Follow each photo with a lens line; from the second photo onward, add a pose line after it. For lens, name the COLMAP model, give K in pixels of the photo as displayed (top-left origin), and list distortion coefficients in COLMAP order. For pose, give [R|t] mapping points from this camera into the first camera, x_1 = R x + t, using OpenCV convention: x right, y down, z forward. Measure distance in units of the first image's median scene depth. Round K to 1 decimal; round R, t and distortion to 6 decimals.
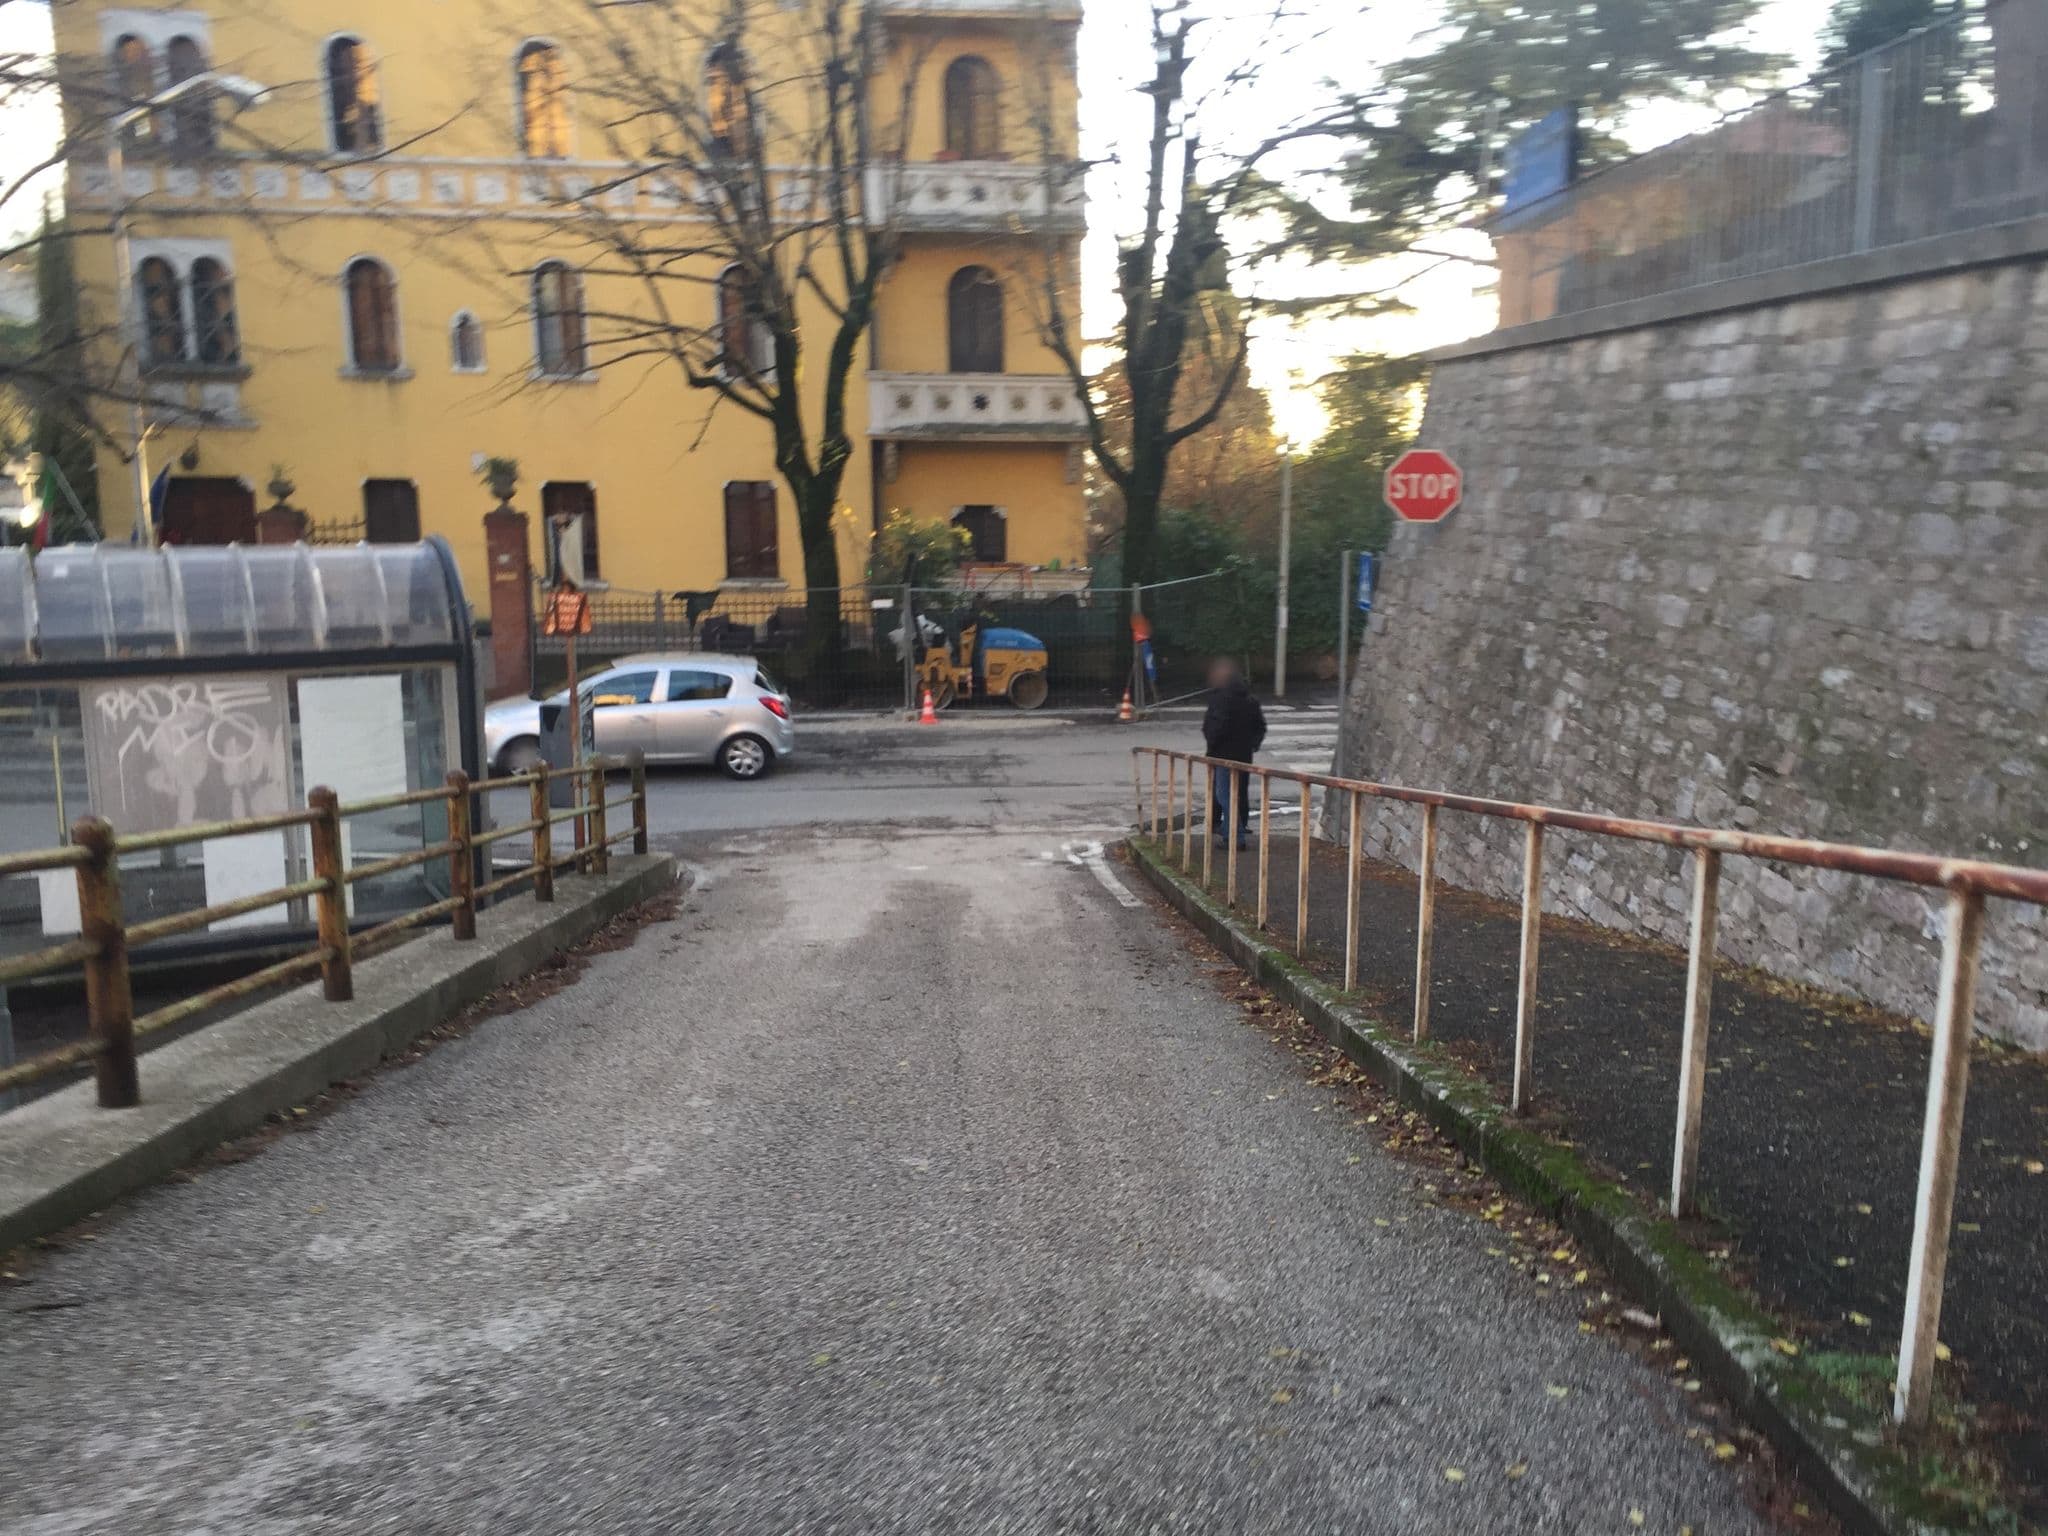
lens RADIAL K [[827.4, 0, 1027.5], [0, 827.4, 772.5], [0, 0, 1]] dist [0.022786, 0.000209]
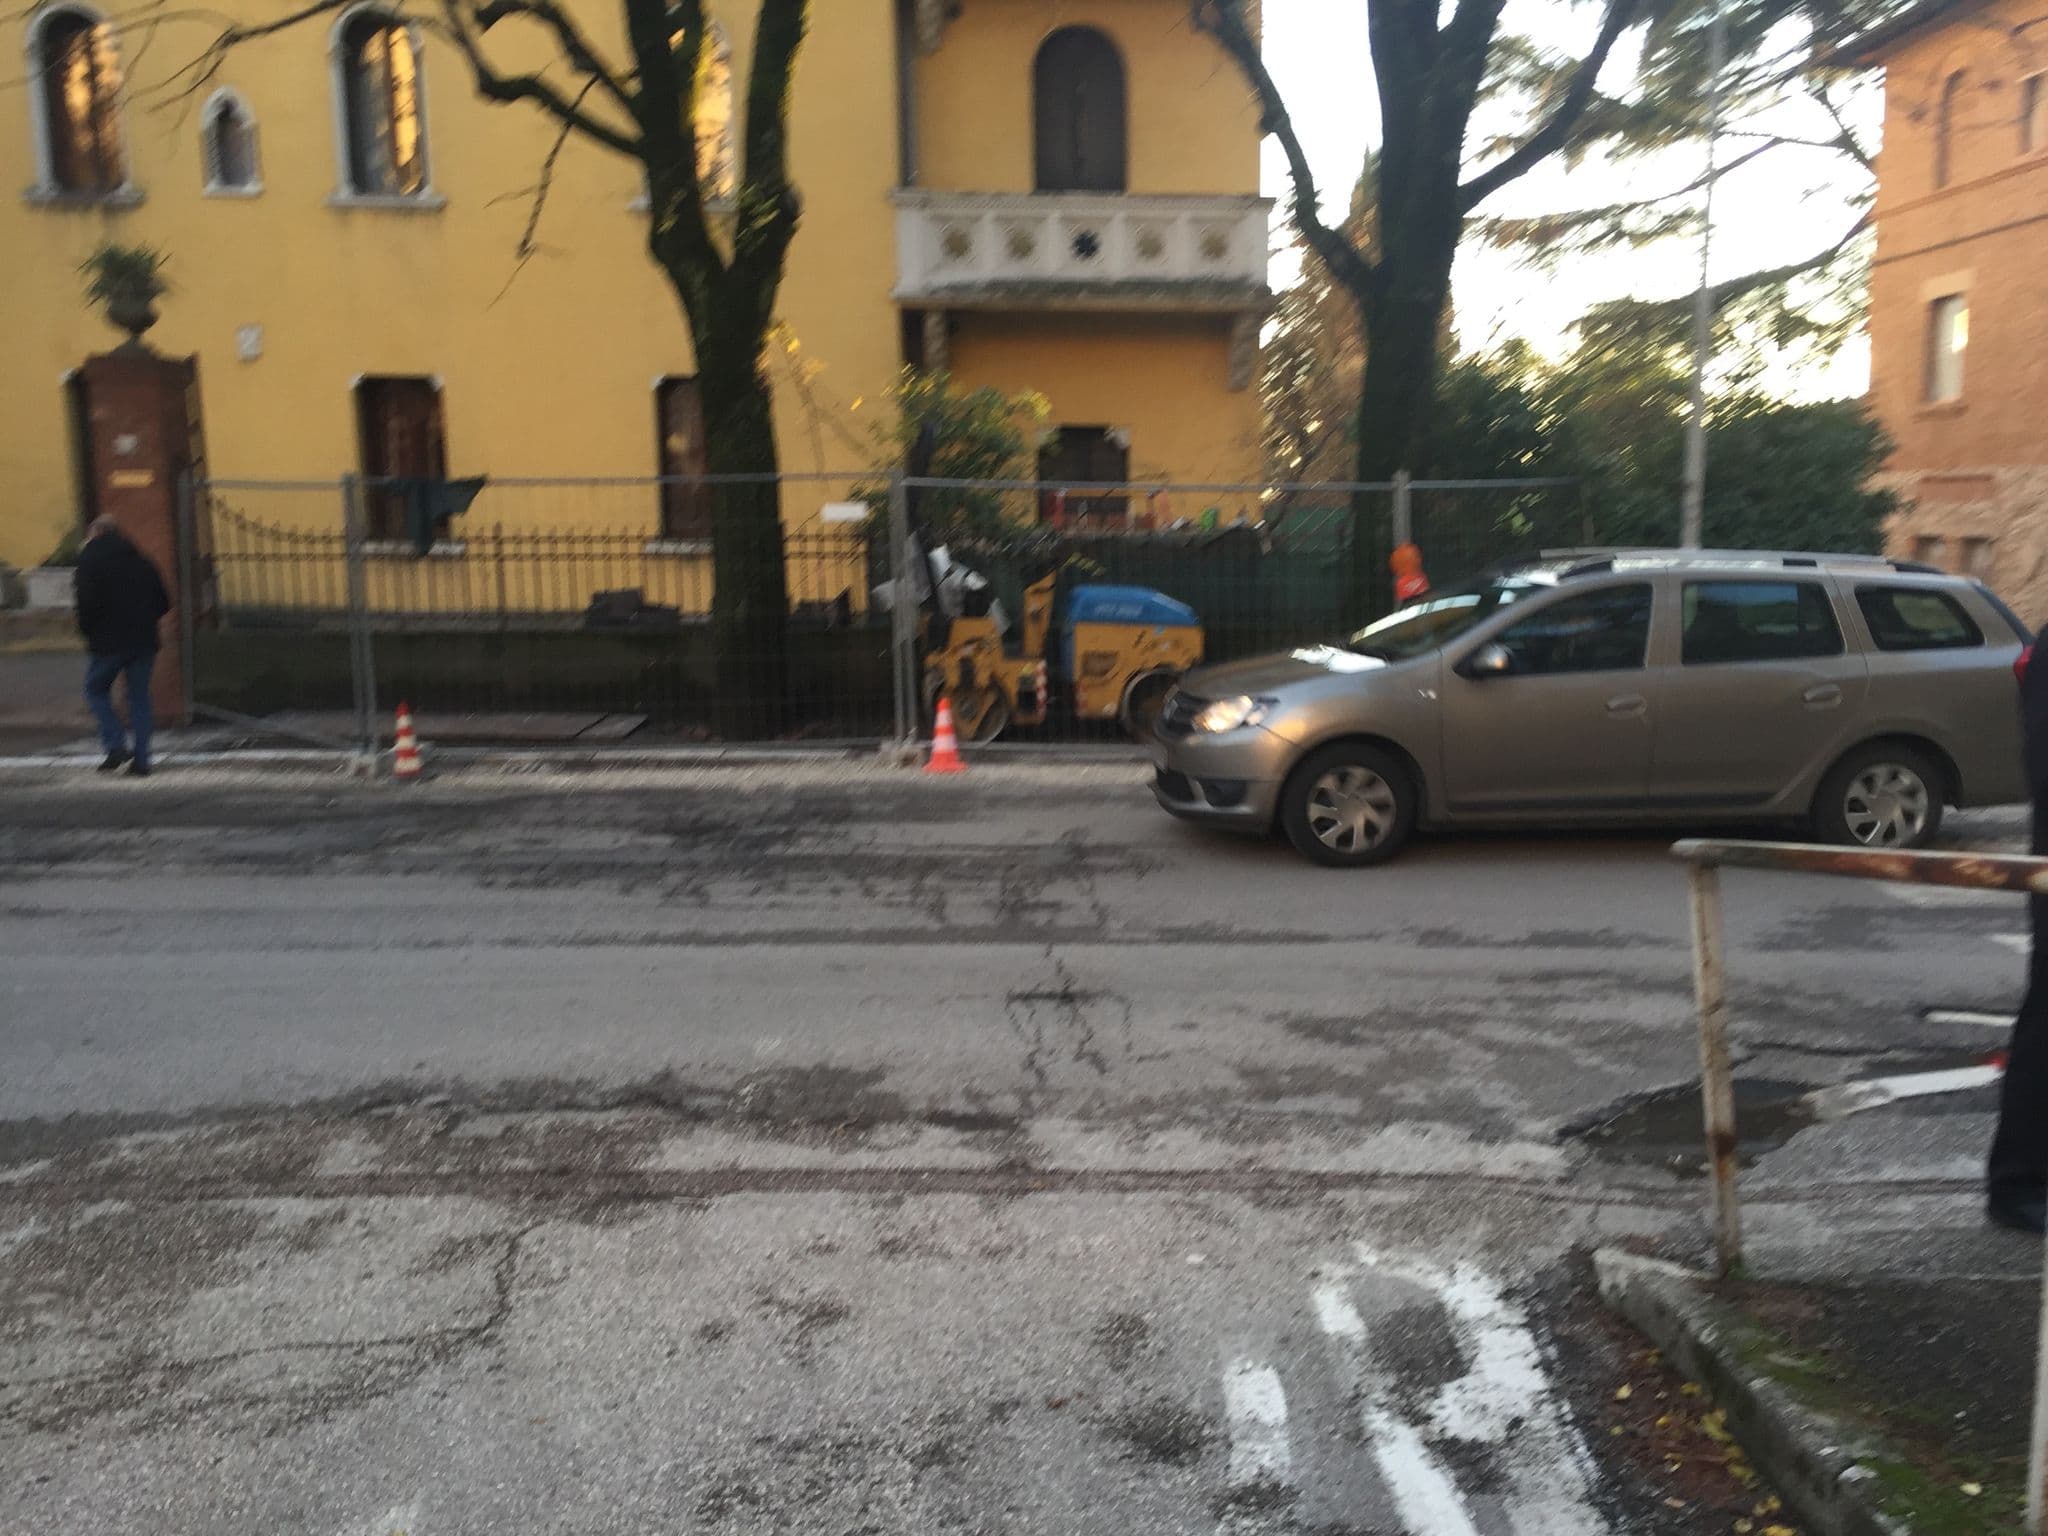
lens RADIAL K [[827.4, 0, 1028.6], [0, 827.4, 775.3], [0, 0, 1]] dist [0.022786, 0.000209]
pose [[0.986926, 0.004389, -0.161113, 0.001447], [-0.018031, 0.996361, -0.083309, -0.018298], [0.160161, 0.085125, 0.983414, 0.525755]]
